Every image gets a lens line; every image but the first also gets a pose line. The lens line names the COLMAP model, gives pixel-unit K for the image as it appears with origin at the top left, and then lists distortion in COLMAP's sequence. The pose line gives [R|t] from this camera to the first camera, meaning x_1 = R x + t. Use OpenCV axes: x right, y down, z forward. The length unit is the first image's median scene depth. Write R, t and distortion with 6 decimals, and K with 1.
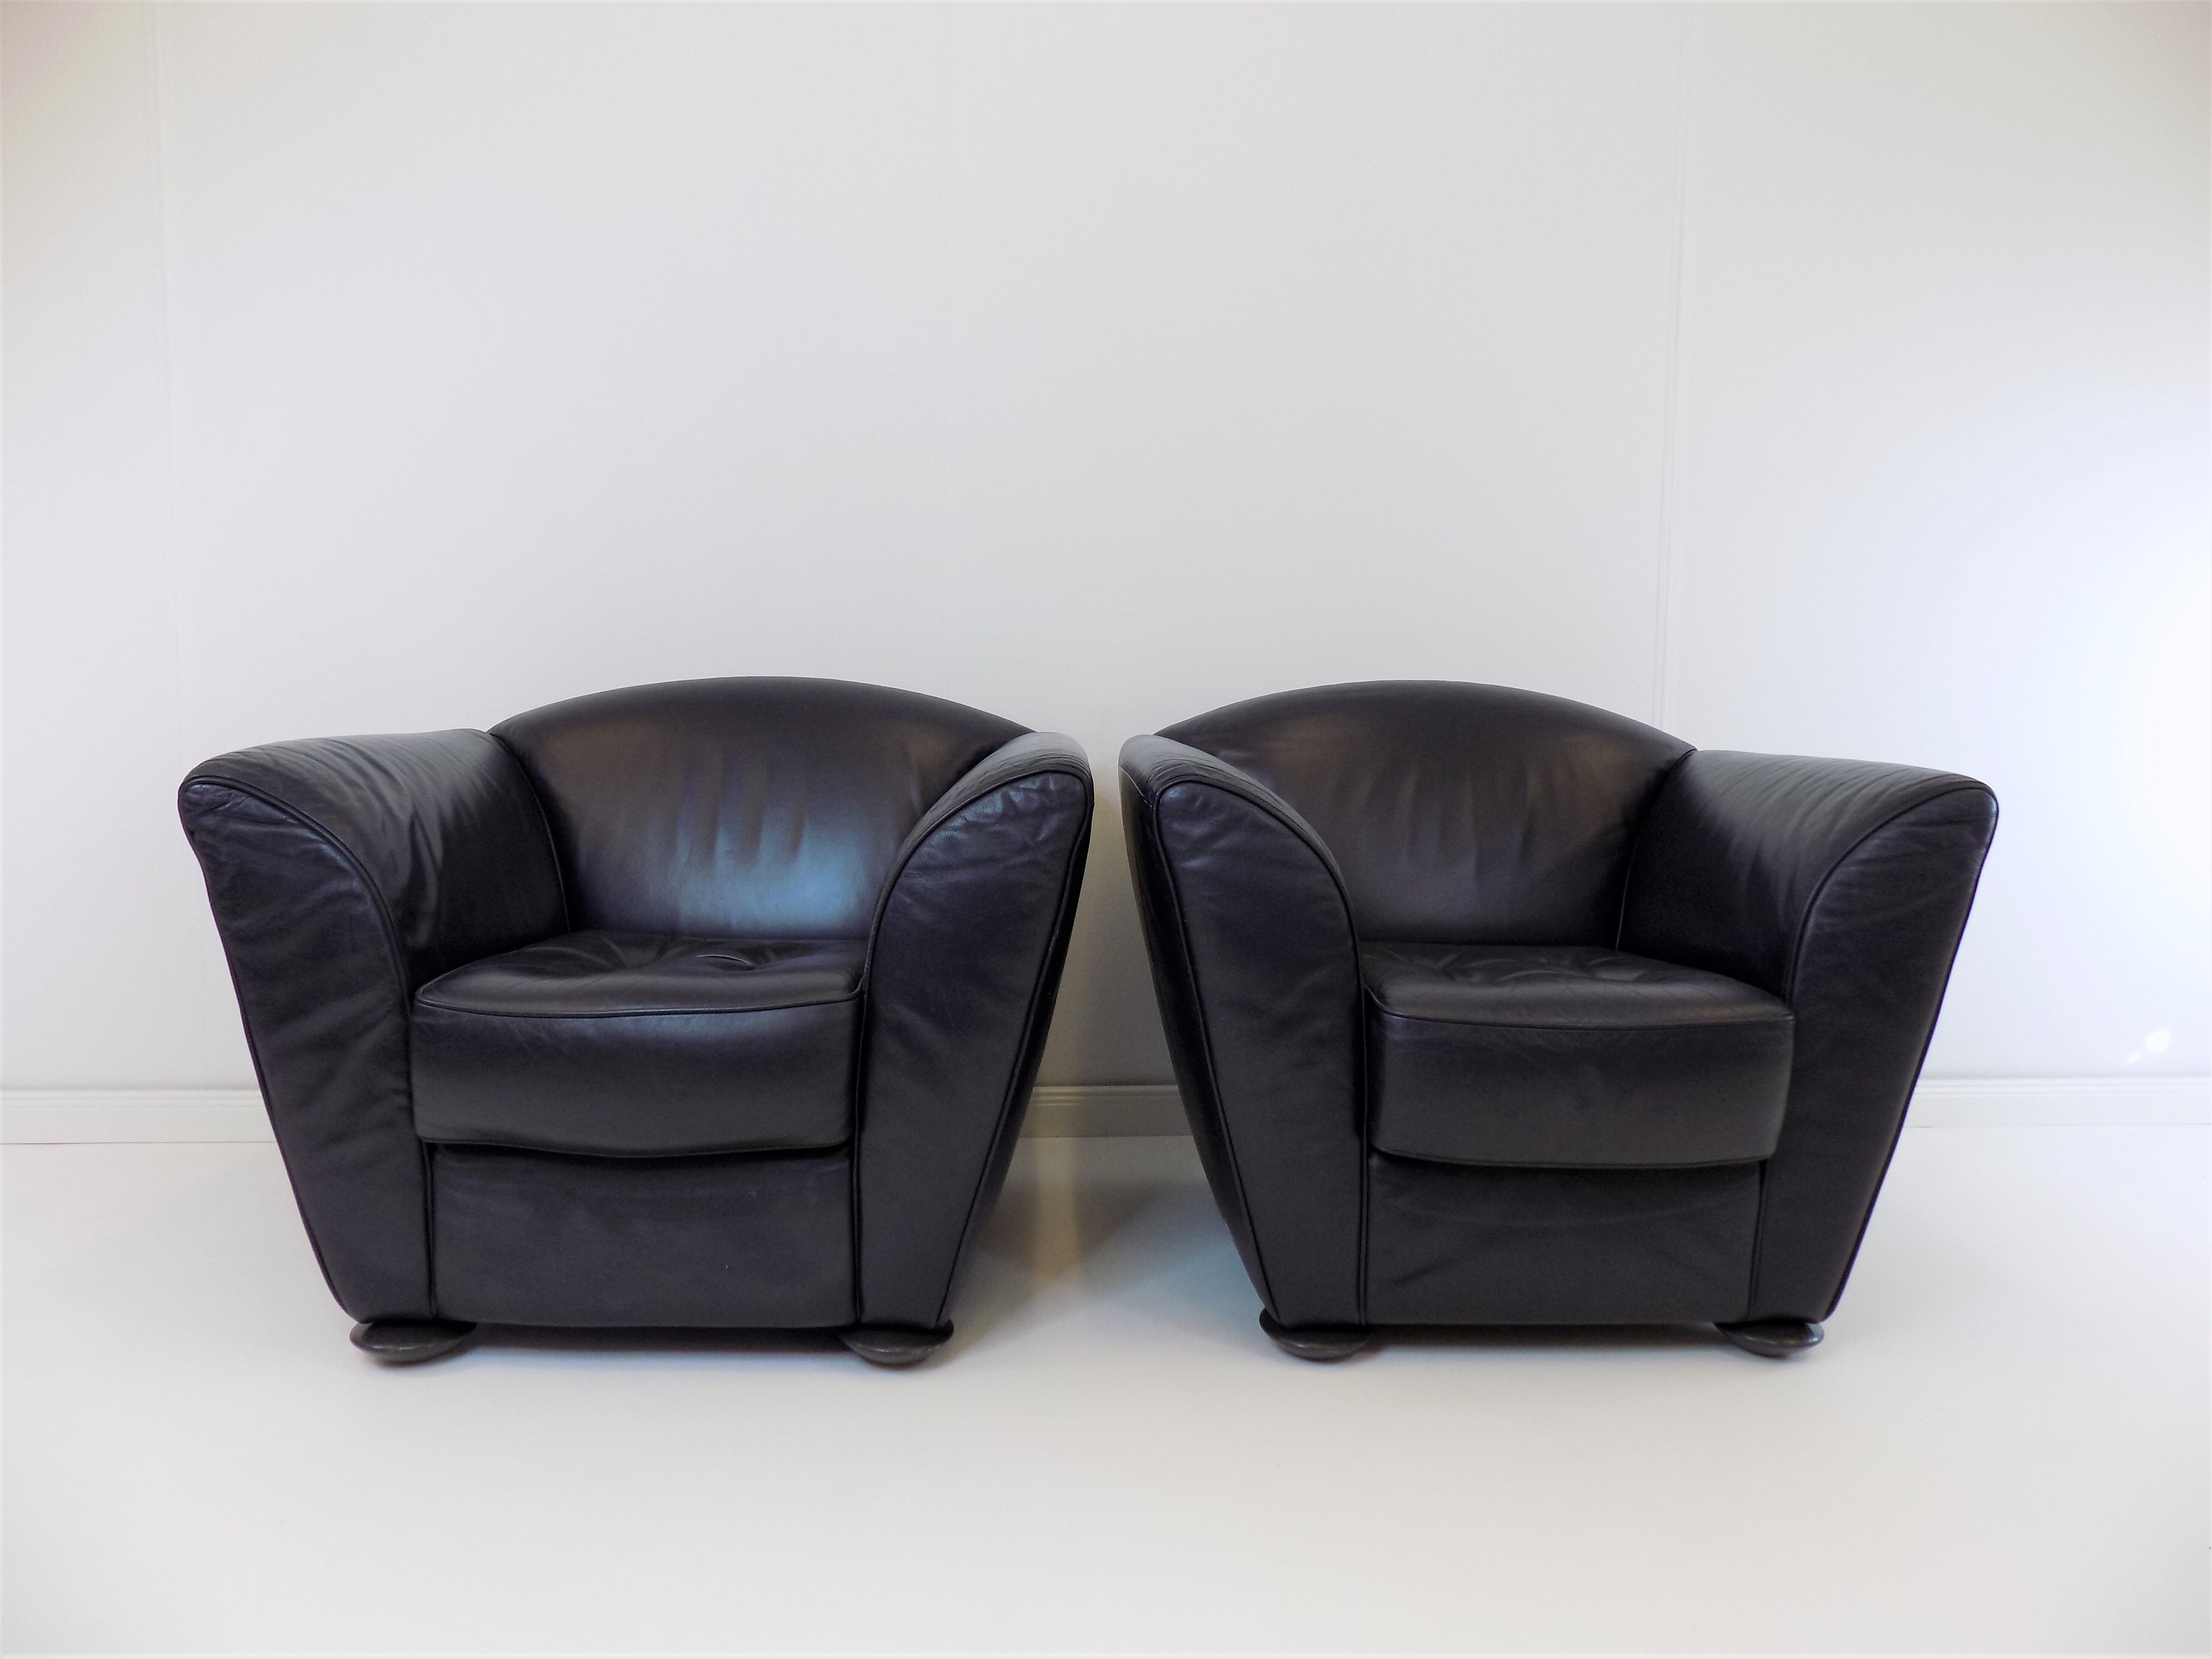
lens RADIAL K [[1541.2, 0, 1116.1], [0, 1541.2, 821.5], [0, 0, 1]] dist [-0.002273, 0.000558]
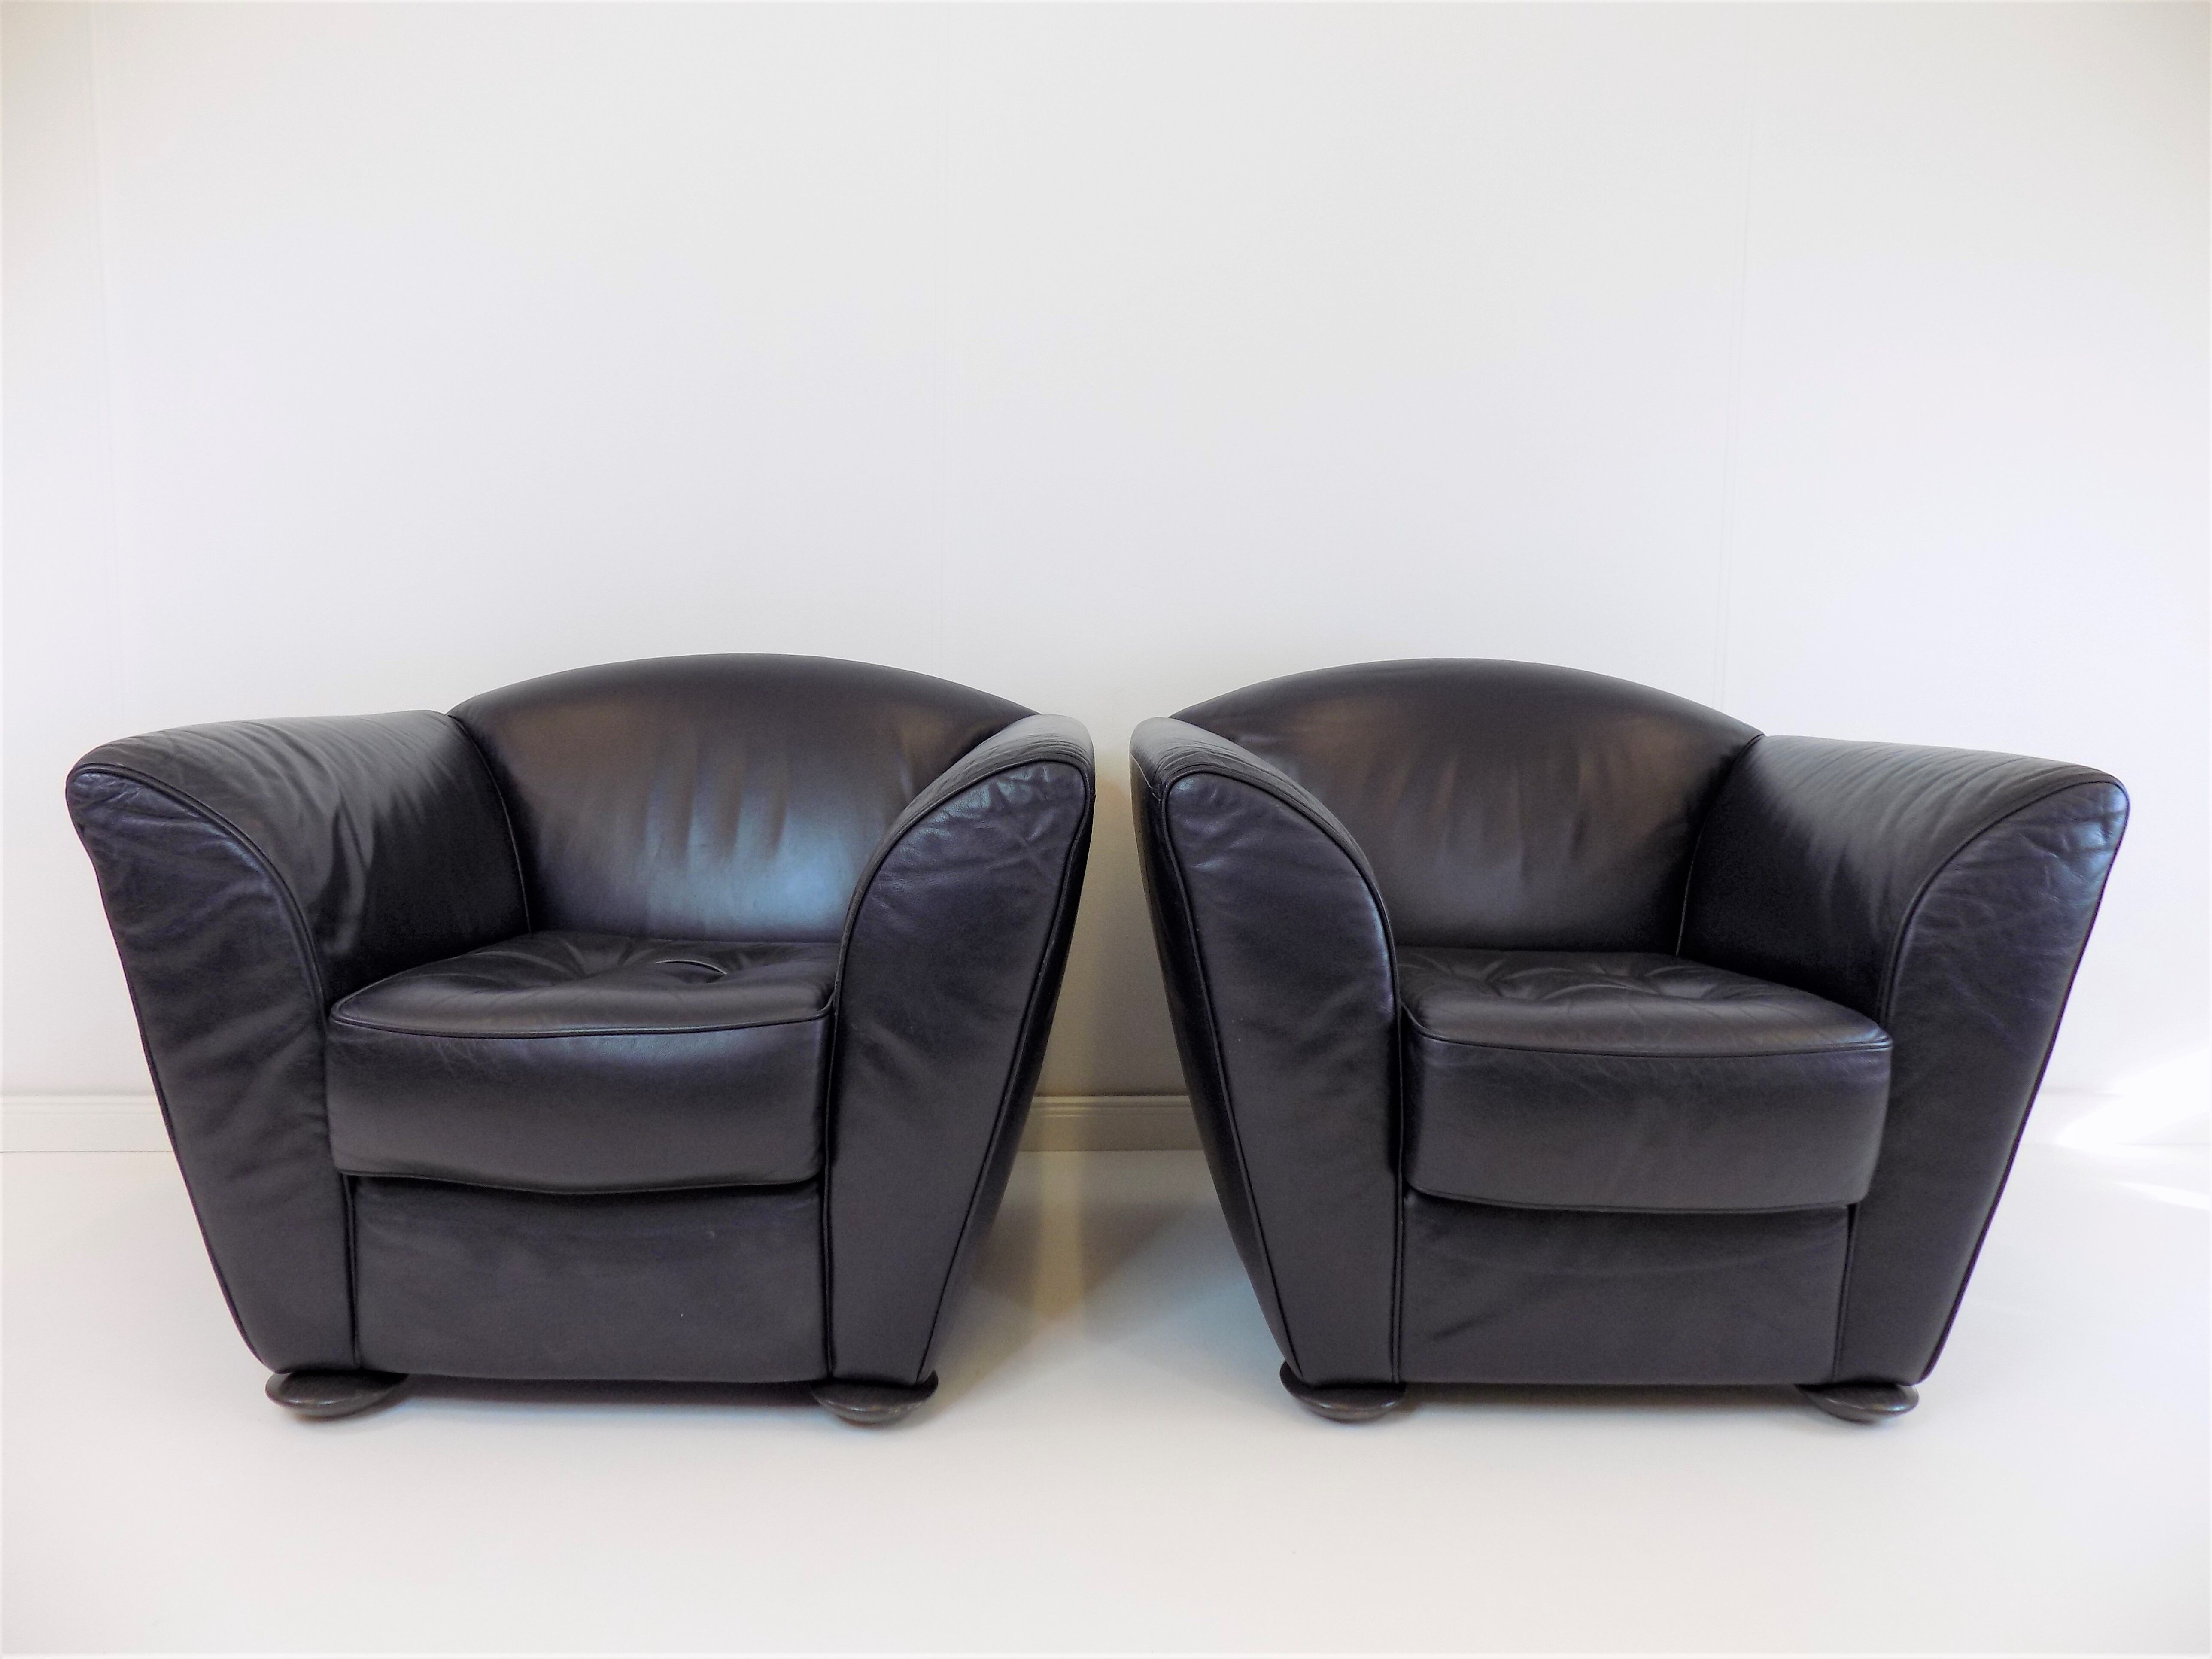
lens RADIAL K [[1541.2, 0, 1116.1], [0, 1541.2, 821.5], [0, 0, 1]] dist [-0.002273, 0.000558]
pose [[0.999839, 0.002917, -0.017713, 0.013503], [-0.002702, 0.999923, 0.012141, -0.008238], [0.017747, -0.012091, 0.999769, 0.115194]]
